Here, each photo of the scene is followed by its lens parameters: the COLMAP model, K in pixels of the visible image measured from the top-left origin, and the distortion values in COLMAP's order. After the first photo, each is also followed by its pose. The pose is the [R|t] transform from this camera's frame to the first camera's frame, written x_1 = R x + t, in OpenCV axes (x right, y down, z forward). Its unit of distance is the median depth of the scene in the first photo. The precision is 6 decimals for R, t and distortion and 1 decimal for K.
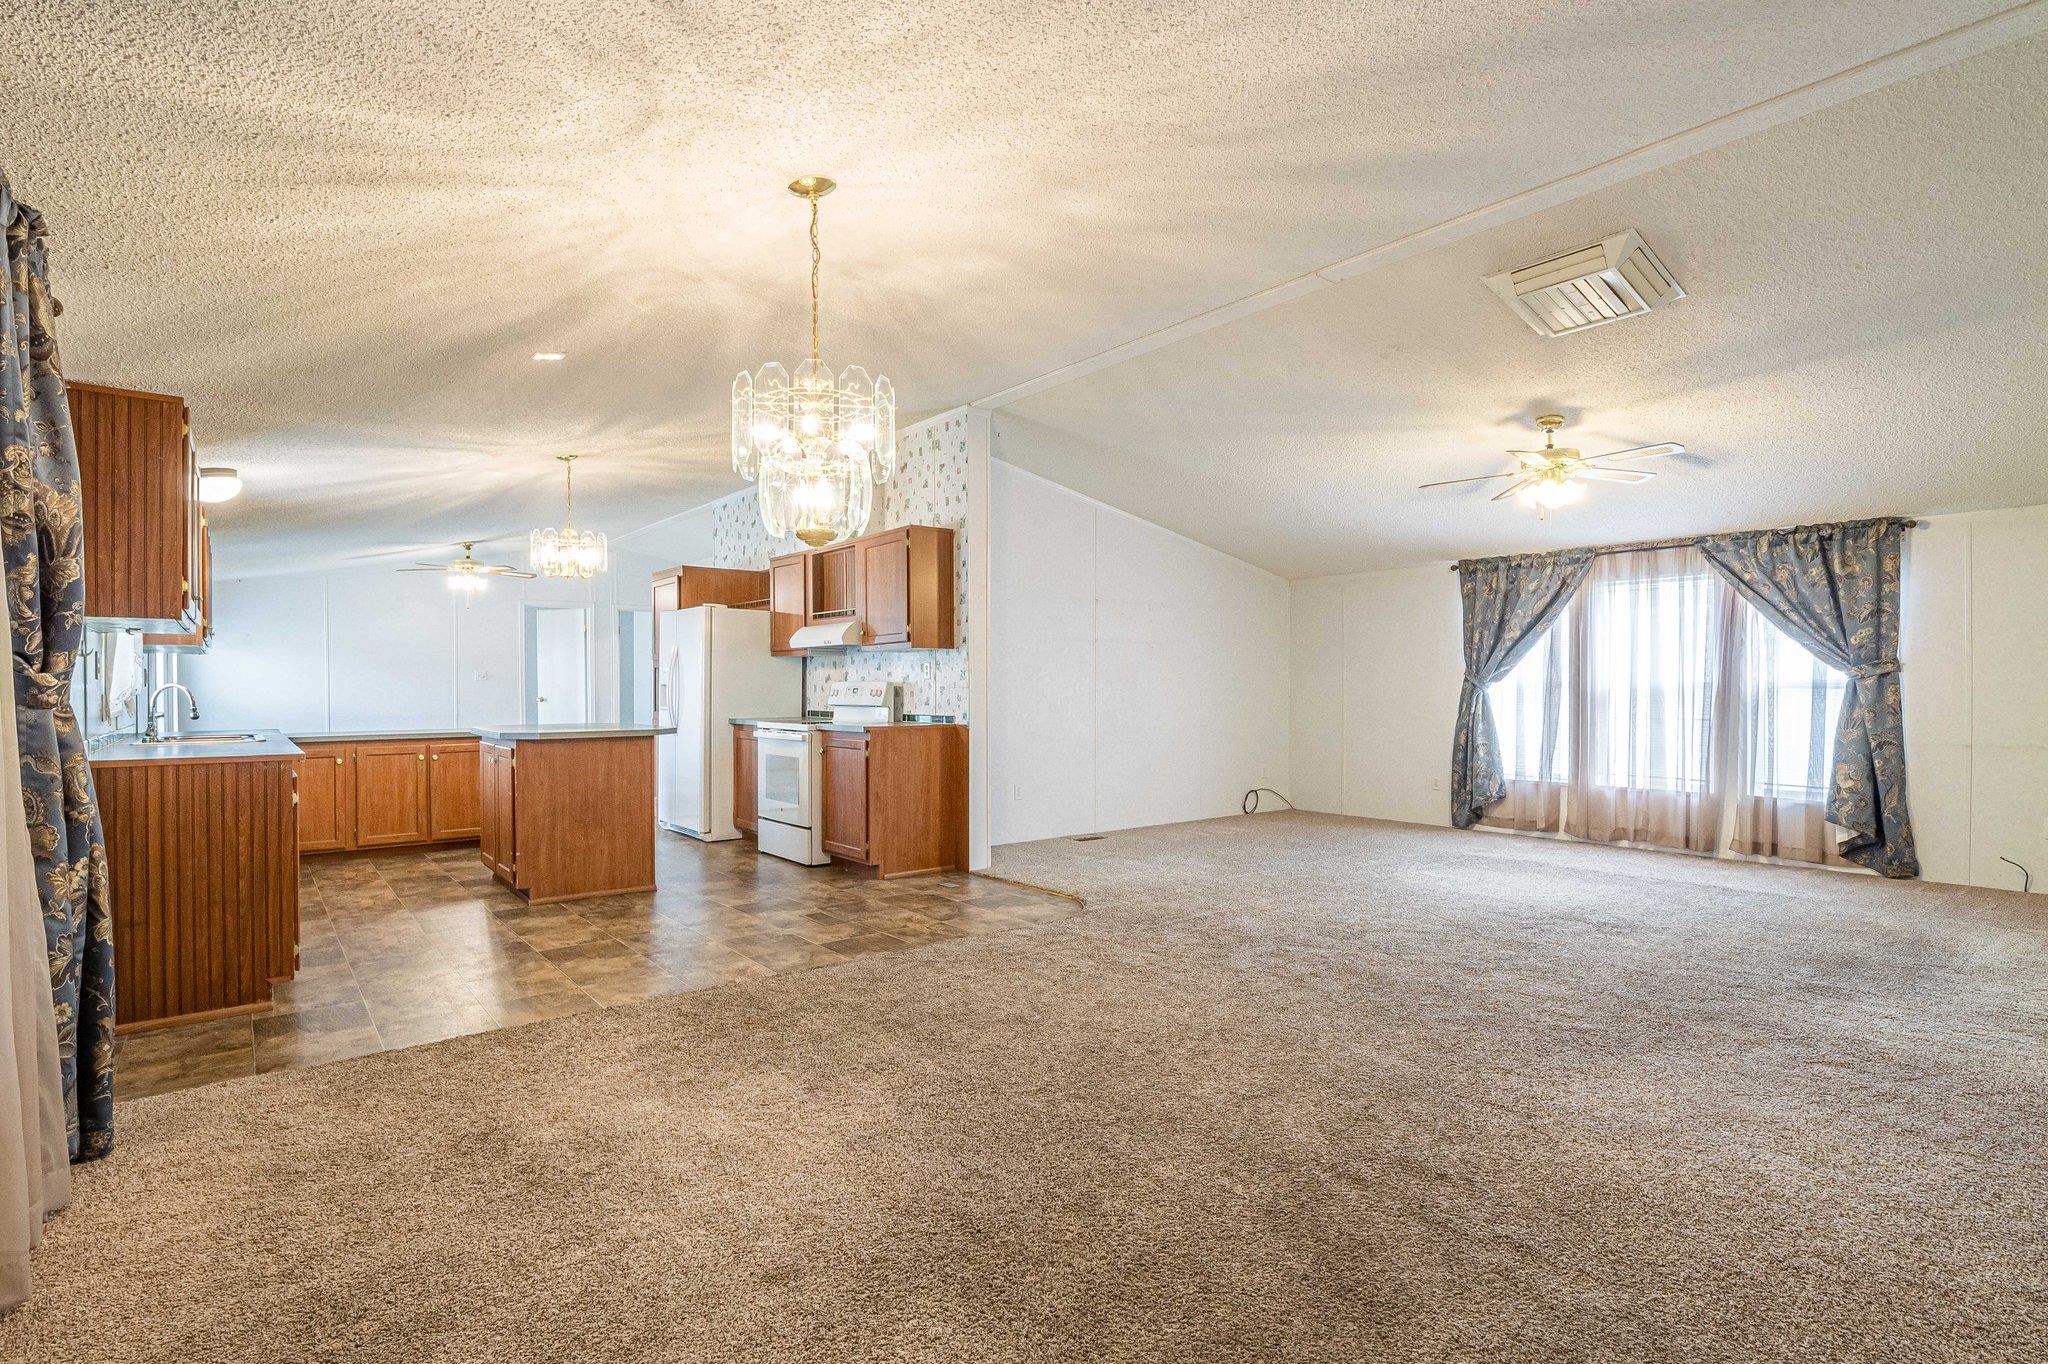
lens RADIAL K [[987.7, 0, 1011.0], [0, 987.7, 697.9], [0, 0, 1]] dist [-0.012479, -0.003997]
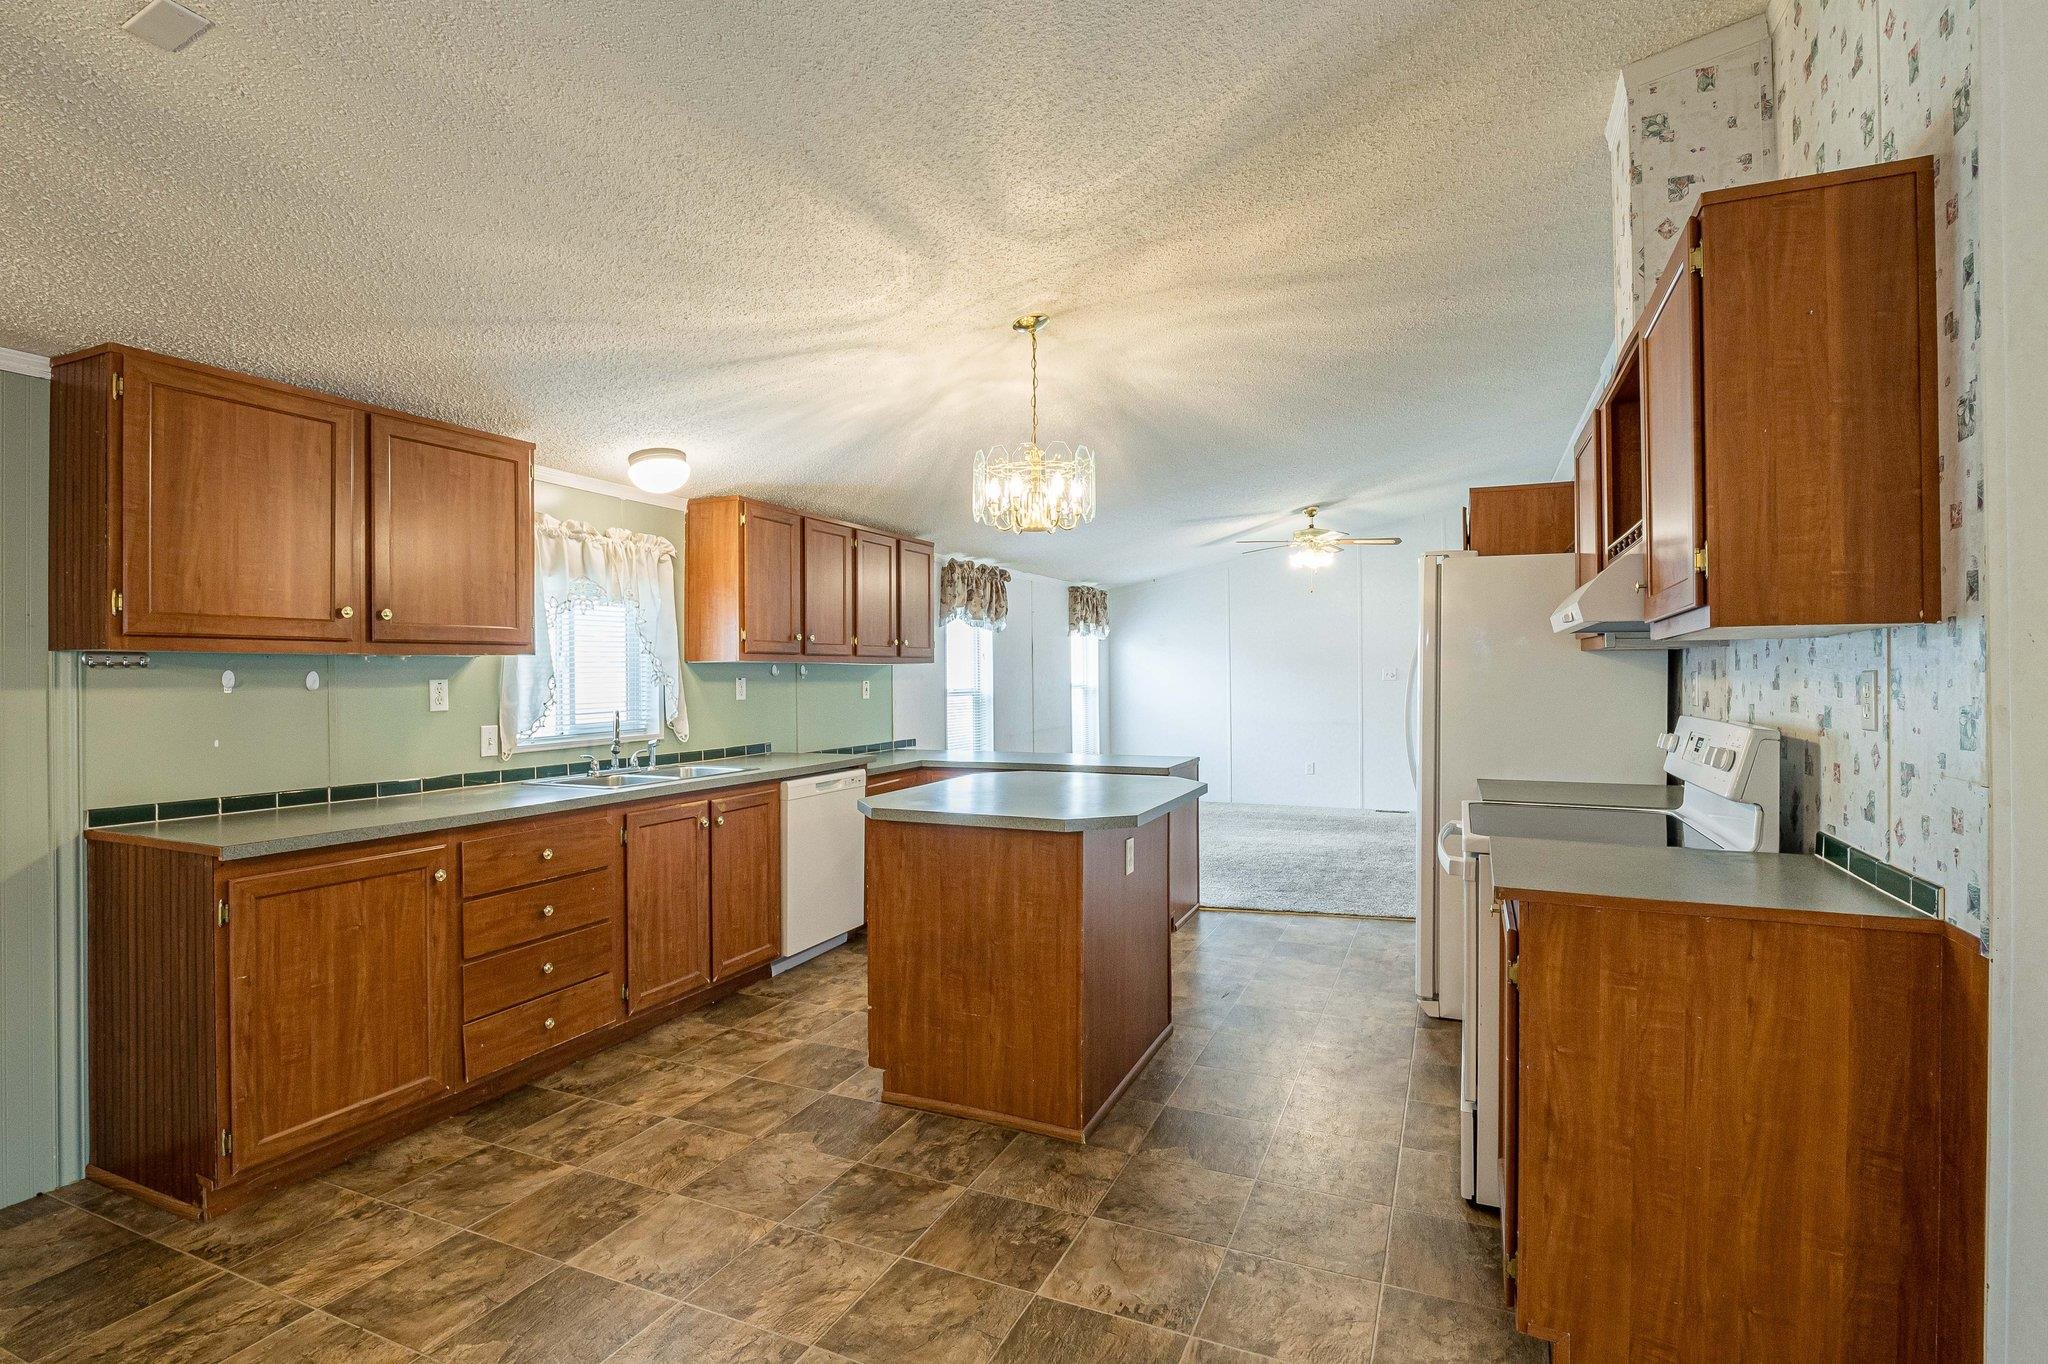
lens RADIAL K [[987.7, 0, 1018.0], [0, 987.7, 679.1], [0, 0, 1]] dist [-0.012479, -0.003997]
pose [[0.462537, 0.005544, -0.886583, 0.078948], [-0.007160, 0.999971, 0.002518, -0.049947], [0.886571, 0.005184, 0.462563, 0.990827]]
